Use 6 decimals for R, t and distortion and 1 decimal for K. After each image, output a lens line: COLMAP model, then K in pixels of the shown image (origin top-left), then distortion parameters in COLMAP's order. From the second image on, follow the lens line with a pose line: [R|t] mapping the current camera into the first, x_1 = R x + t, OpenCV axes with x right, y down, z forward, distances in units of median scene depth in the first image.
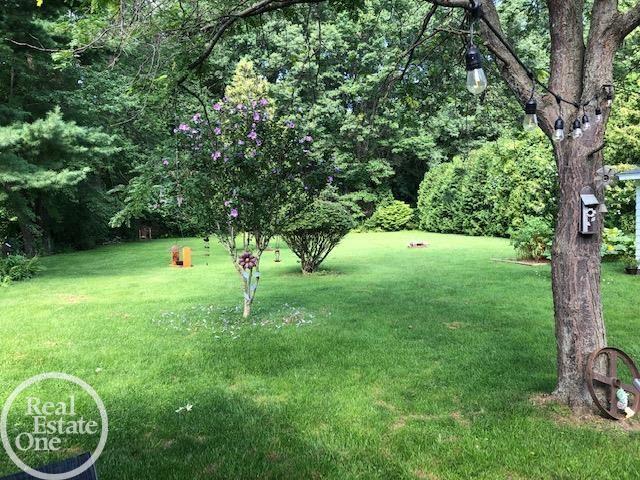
lens RADIAL K [[520.8, 0, 320.1], [0, 520.8, 239.4], [0, 0, 1]] dist [0.061590, -0.082254]
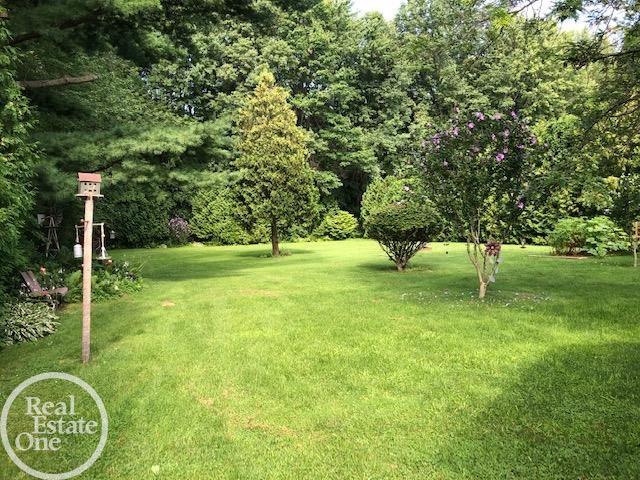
lens RADIAL K [[520.8, 0, 285.4], [0, 520.8, 254.2], [0, 0, 1]] dist [0.061590, -0.082254]
pose [[0.975024, -0.013653, 0.221677, -0.208120], [0.013584, 0.999906, 0.001835, 0.010873], [-0.221682, 0.001222, 0.975118, -0.009749]]
